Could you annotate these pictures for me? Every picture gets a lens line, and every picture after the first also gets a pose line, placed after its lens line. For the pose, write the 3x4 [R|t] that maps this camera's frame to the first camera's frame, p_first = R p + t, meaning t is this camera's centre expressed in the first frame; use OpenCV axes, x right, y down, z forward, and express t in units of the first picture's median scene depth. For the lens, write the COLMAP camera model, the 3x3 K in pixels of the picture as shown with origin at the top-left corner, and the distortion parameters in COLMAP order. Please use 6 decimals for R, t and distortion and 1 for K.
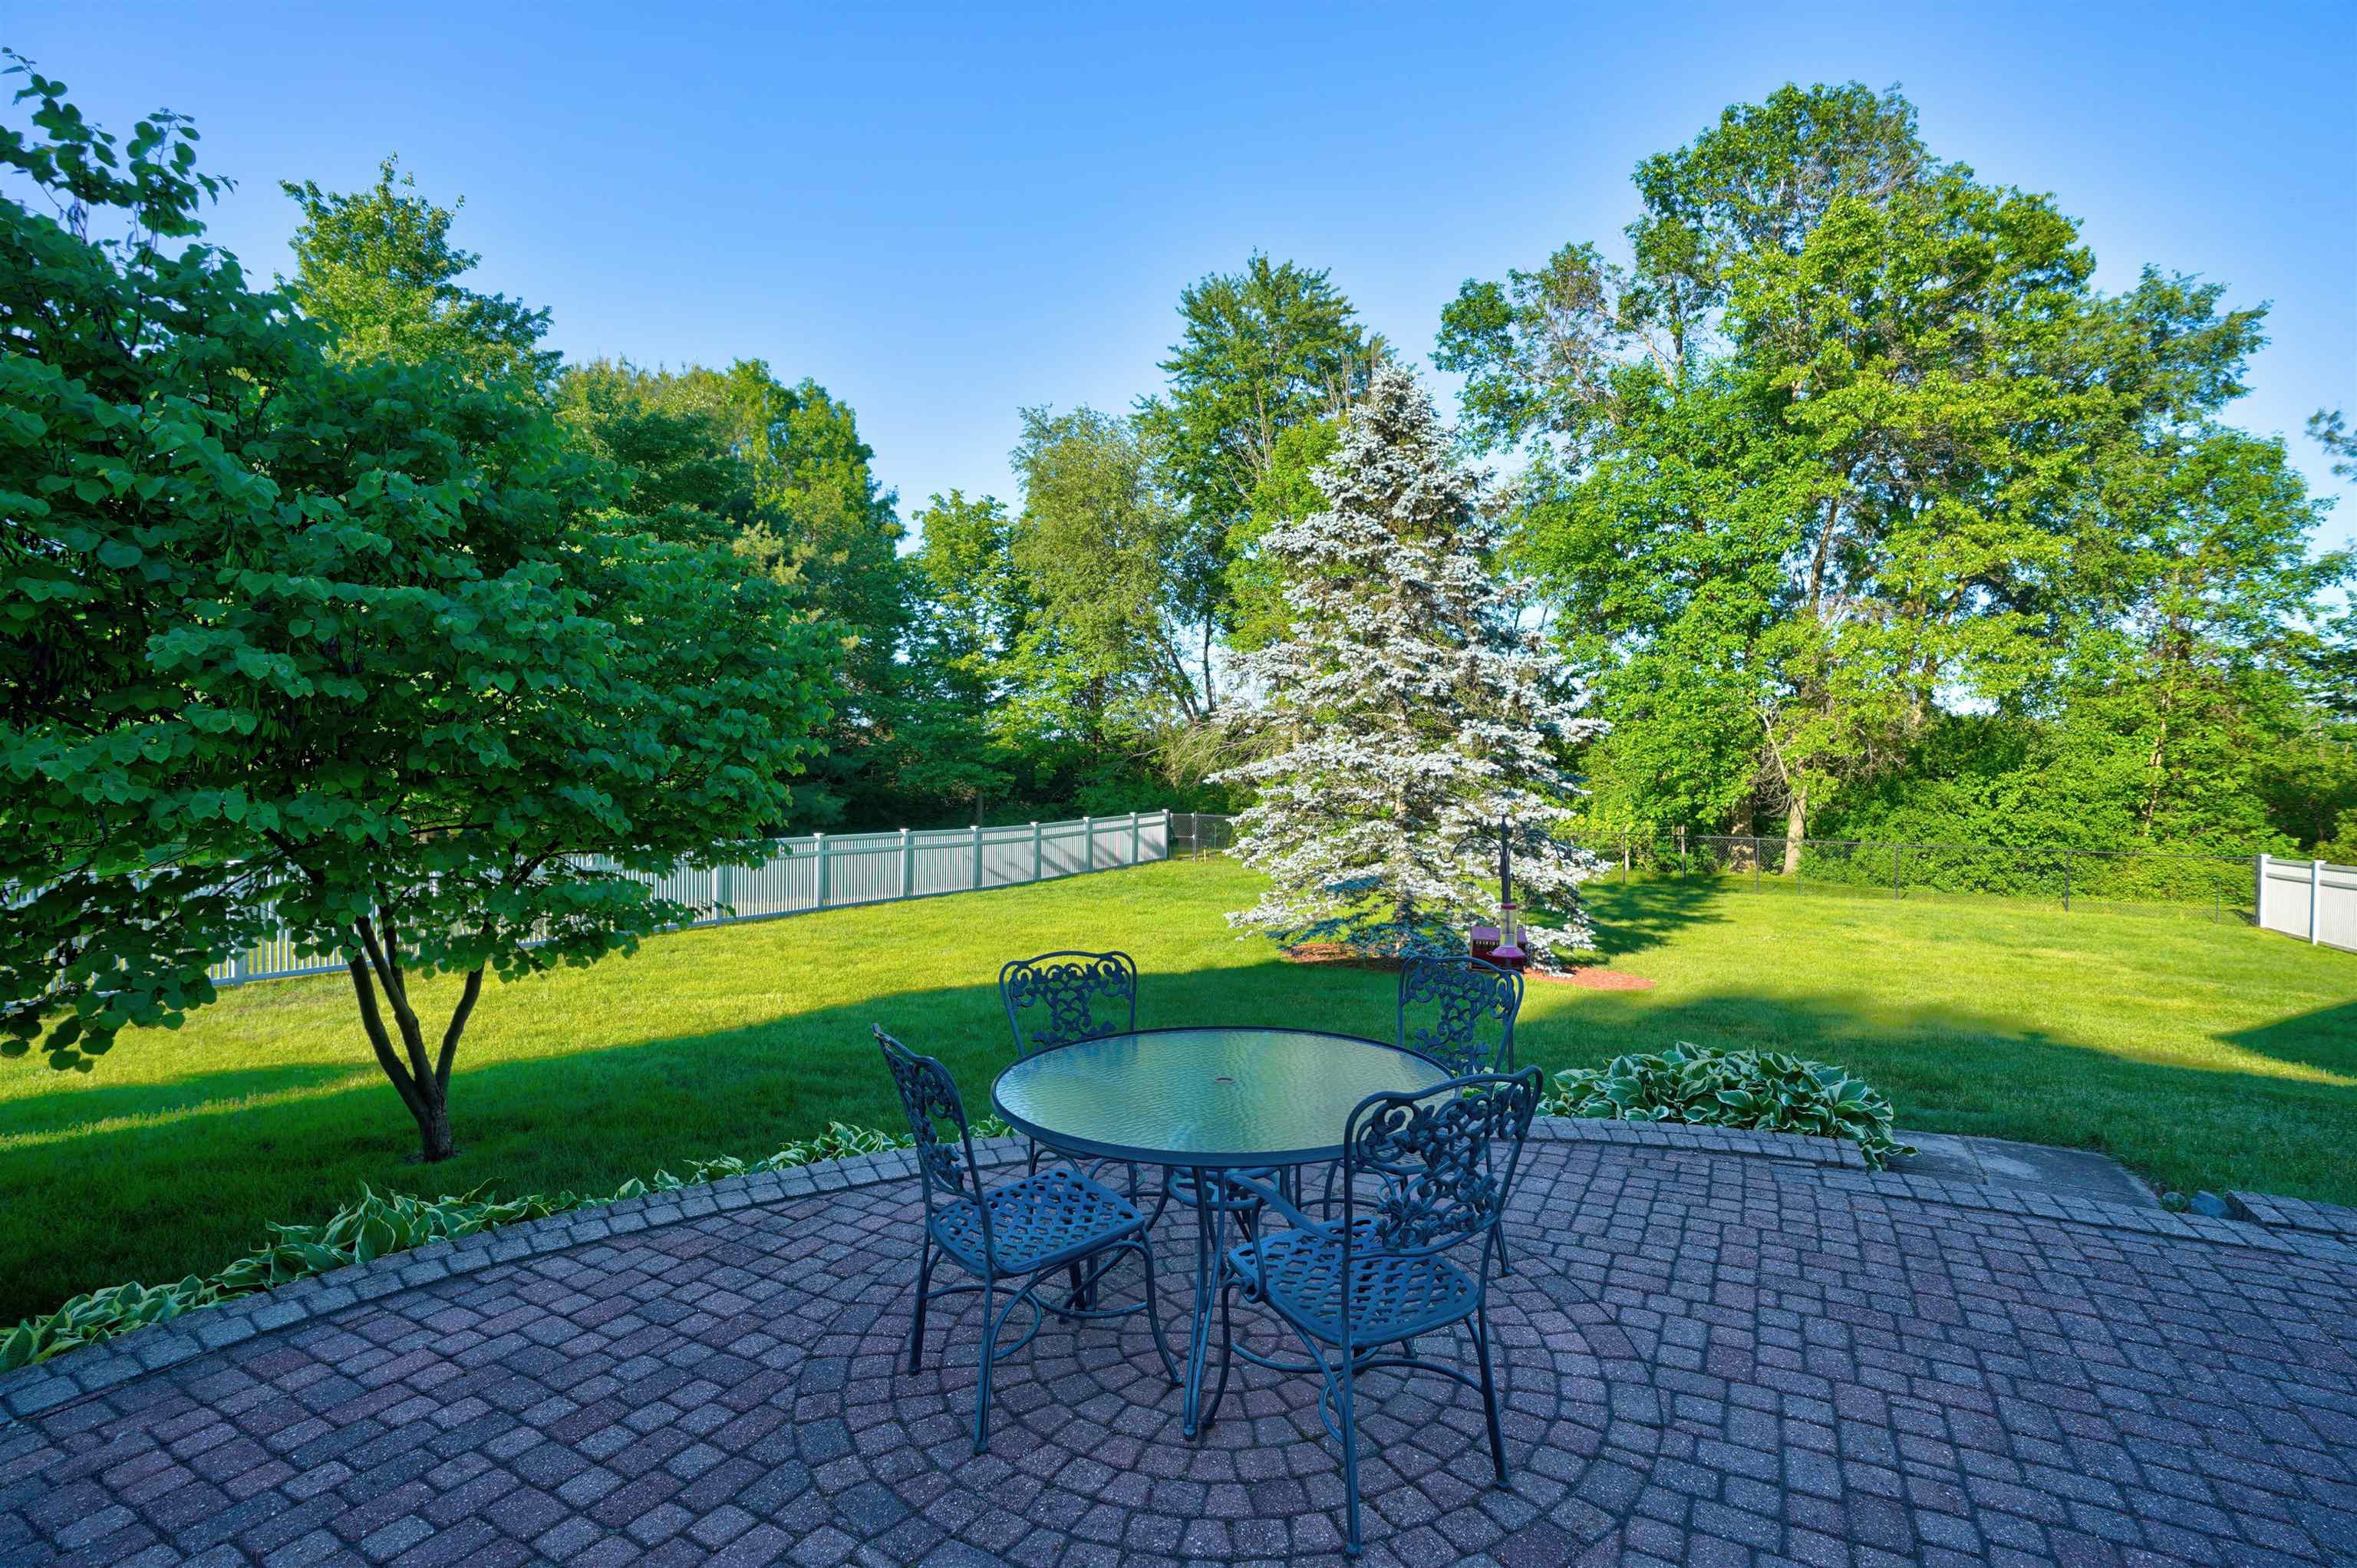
lens RADIAL K [[1100.8, 0, 1190.8], [0, 1100.8, 786.4], [0, 0, 1]] dist [-0.031778, 0.001400]
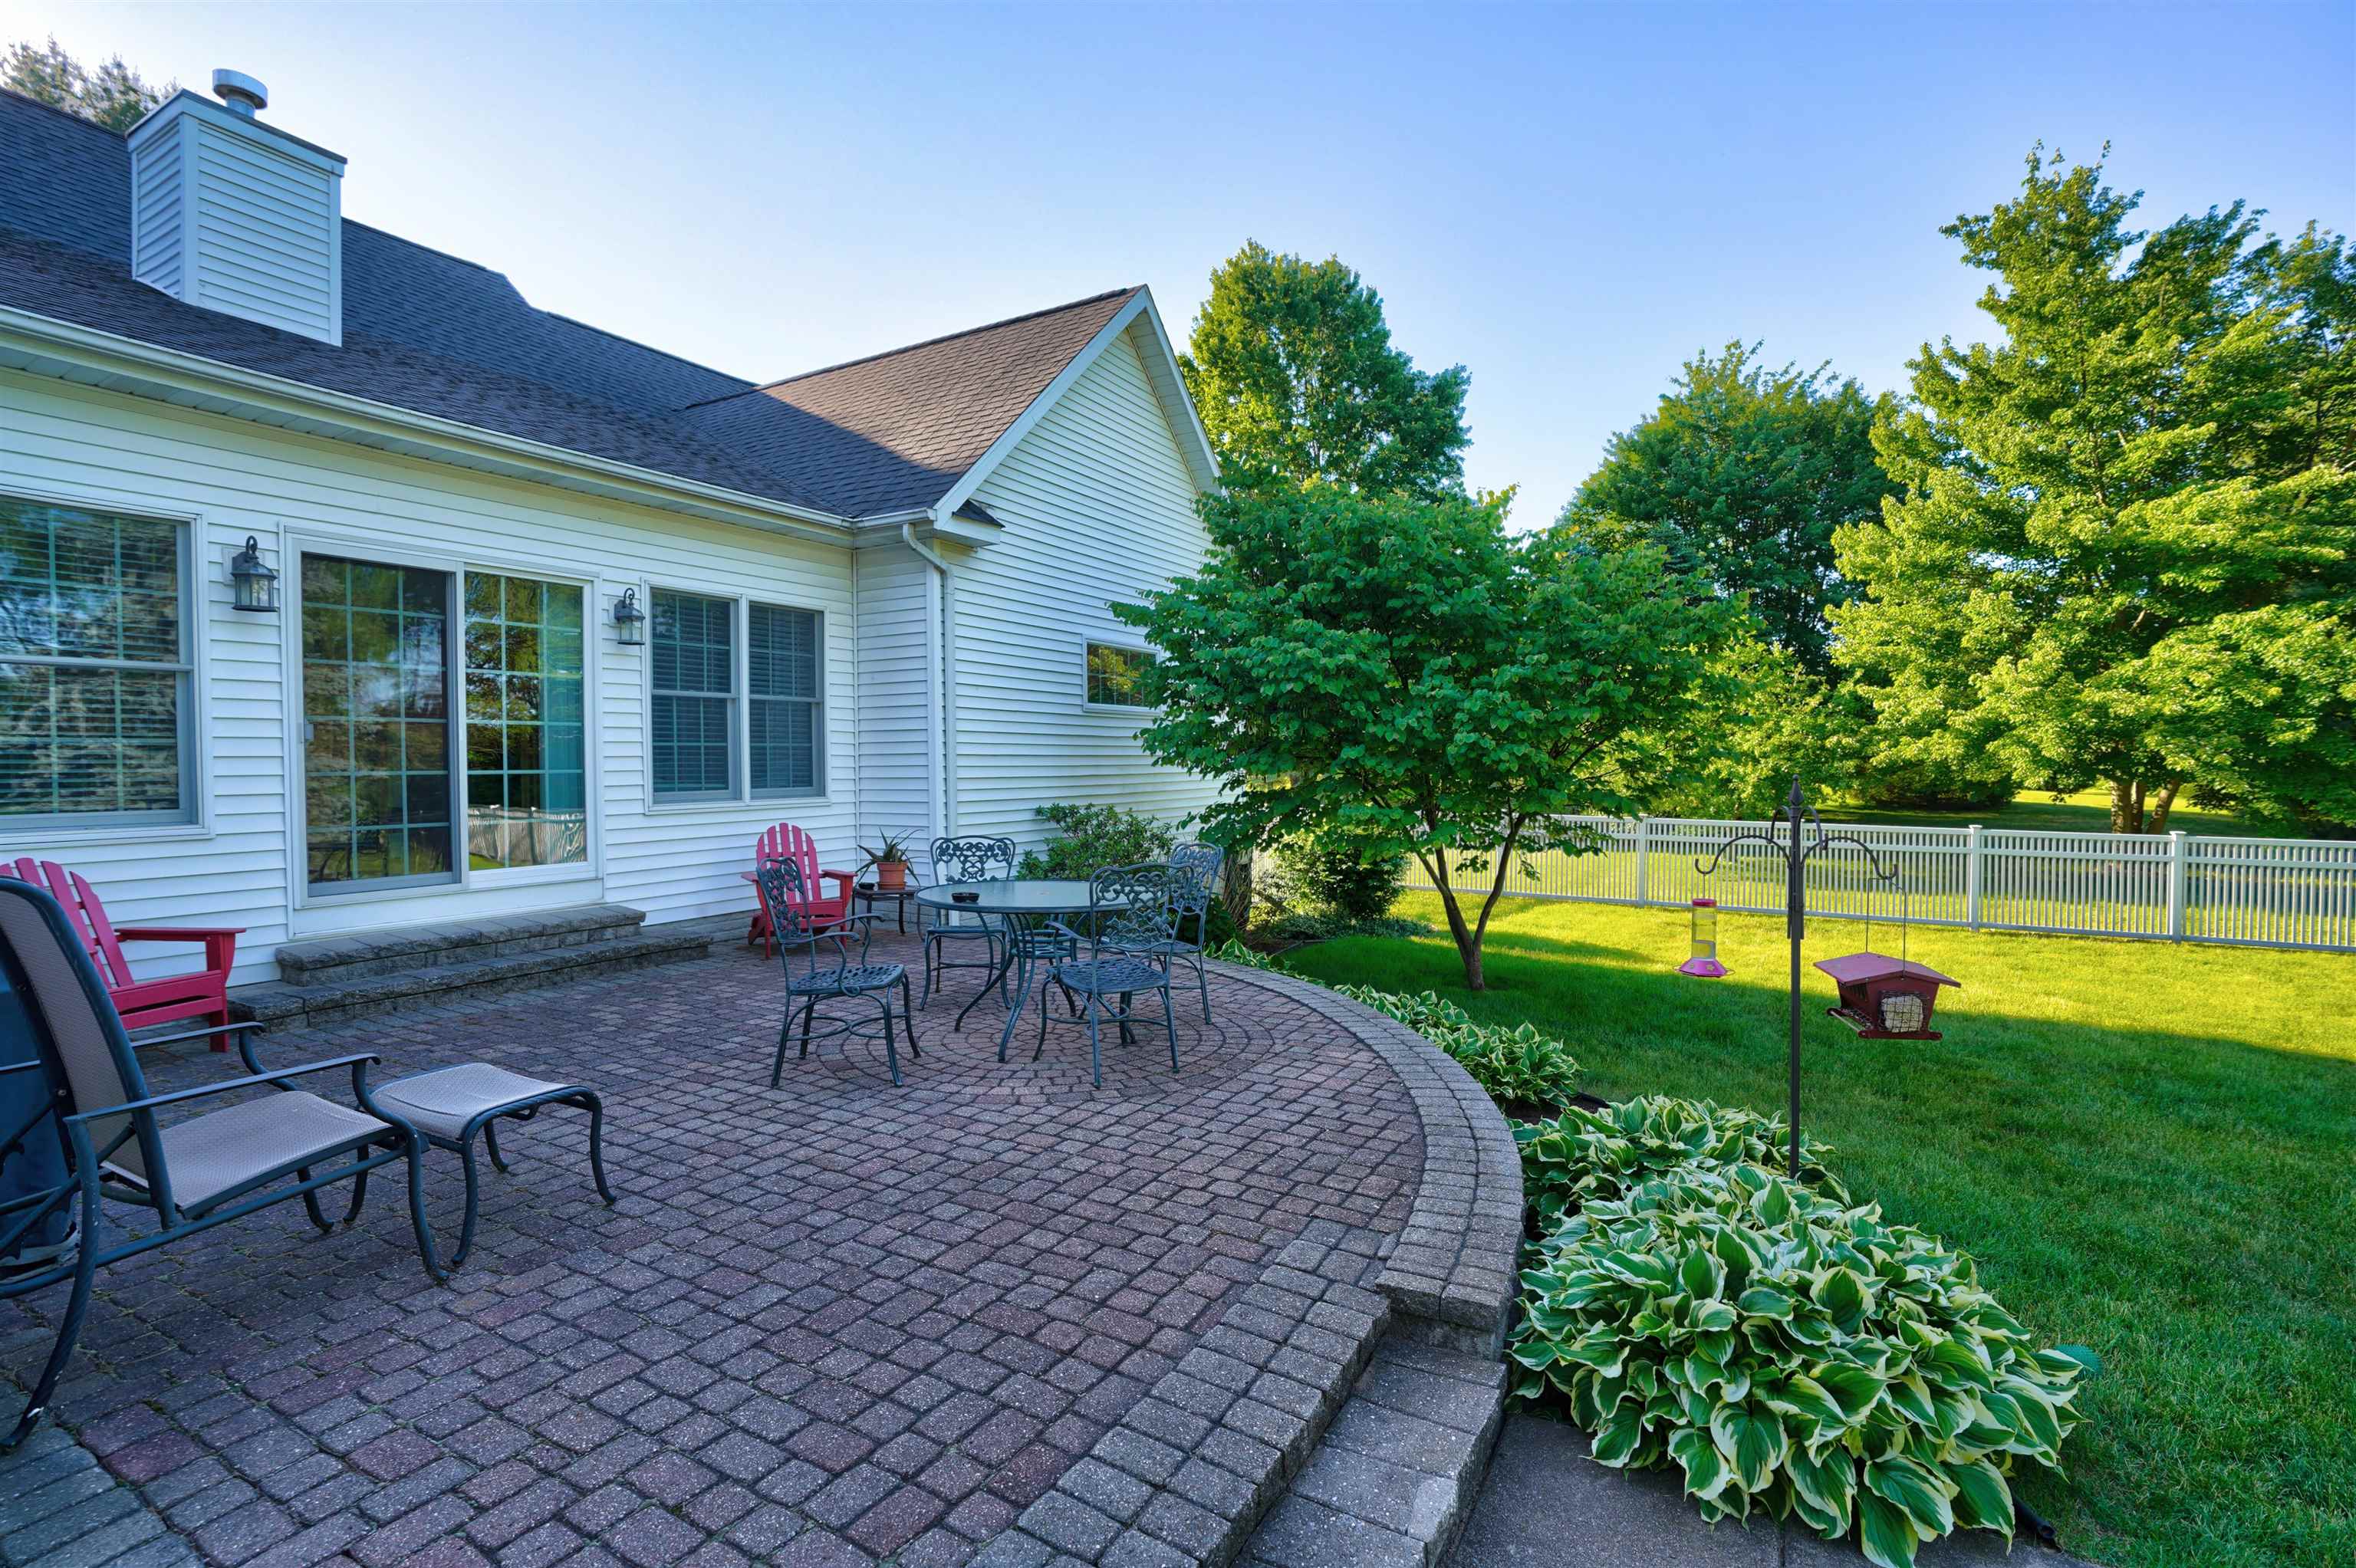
lens RADIAL K [[1100.3, 0, 1182.6], [0, 1100.3, 774.5], [0, 0, 1]] dist [-0.031778, 0.001400]
pose [[-0.031474, 0.014886, -0.999394, 1.748368], [-0.004615, 0.999876, 0.015039, 0.025319], [0.999494, 0.005085, -0.031401, 1.196387]]
